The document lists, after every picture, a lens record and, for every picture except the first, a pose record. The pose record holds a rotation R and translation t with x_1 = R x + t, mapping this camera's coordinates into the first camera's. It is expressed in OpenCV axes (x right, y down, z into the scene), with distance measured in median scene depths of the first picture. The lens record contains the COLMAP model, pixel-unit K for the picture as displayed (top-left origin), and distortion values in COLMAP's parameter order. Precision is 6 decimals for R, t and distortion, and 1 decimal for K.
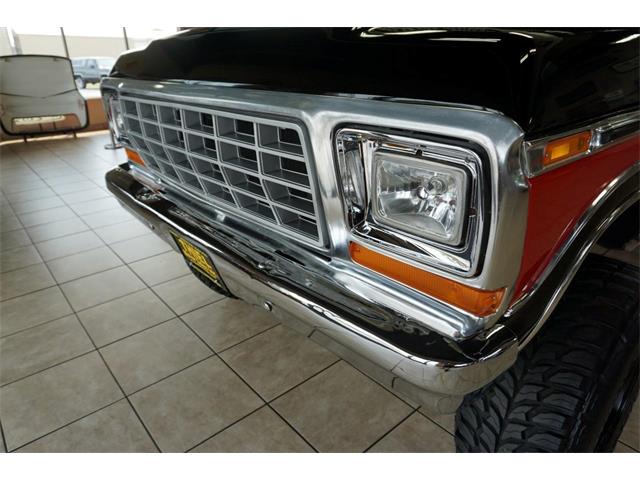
lens RADIAL K [[427.3, 0, 319.3], [0, 427.3, 238.1], [0, 0, 1]] dist [-0.030692, 0.028811]
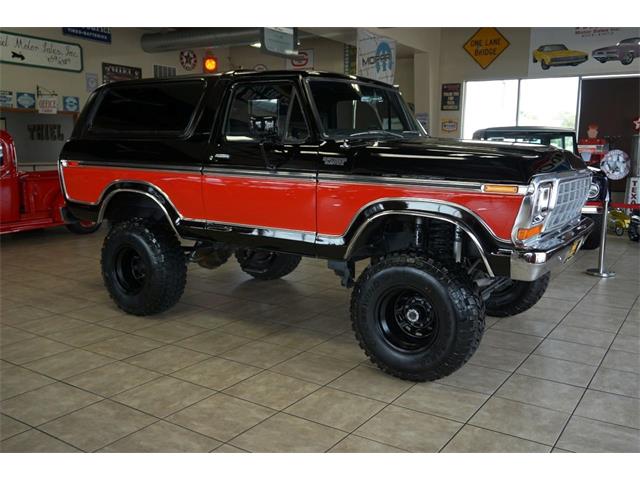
lens RADIAL K [[600.6, 0, 316.7], [0, 600.6, 243.1], [0, 0, 1]] dist [0.020443, 0.000000]
pose [[-0.266402, -0.139437, 0.953723, -2.440653], [0.368720, 0.899475, 0.234499, -1.005814], [-0.890548, 0.414127, -0.188209, 2.355496]]
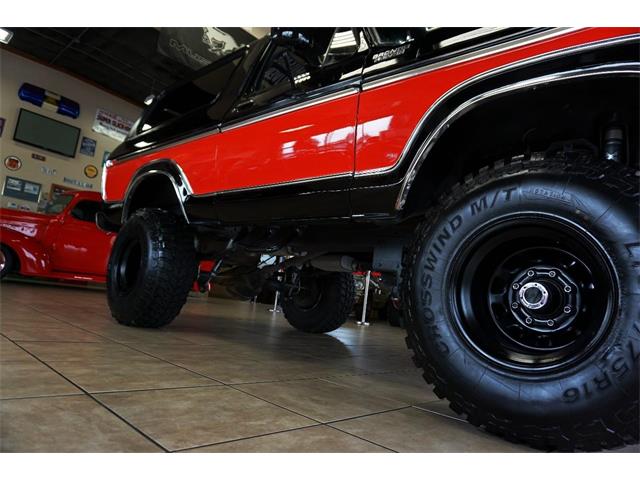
lens RADIAL K [[427.3, 0, 318.7], [0, 427.3, 239.6], [0, 0, 1]] dist [-0.030692, 0.028811]
pose [[-0.106406, 0.139002, 0.984559, -1.039068], [0.282046, 0.953729, -0.104167, -0.168266], [-0.953482, 0.266607, -0.140688, 2.145102]]
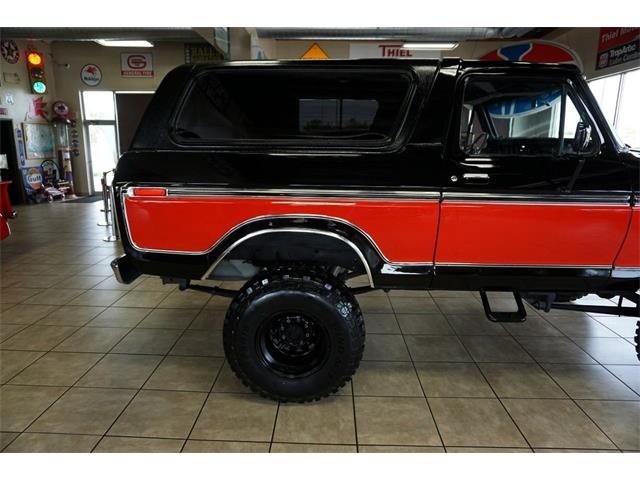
lens RADIAL K [[427.3, 0, 320.8], [0, 427.3, 239.8], [0, 0, 1]] dist [-0.030692, 0.028811]
pose [[-0.734477, -0.137442, 0.664570, -0.178348], [0.272419, 0.837200, 0.474219, -1.530619], [-0.621556, 0.529345, -0.577462, 3.342396]]
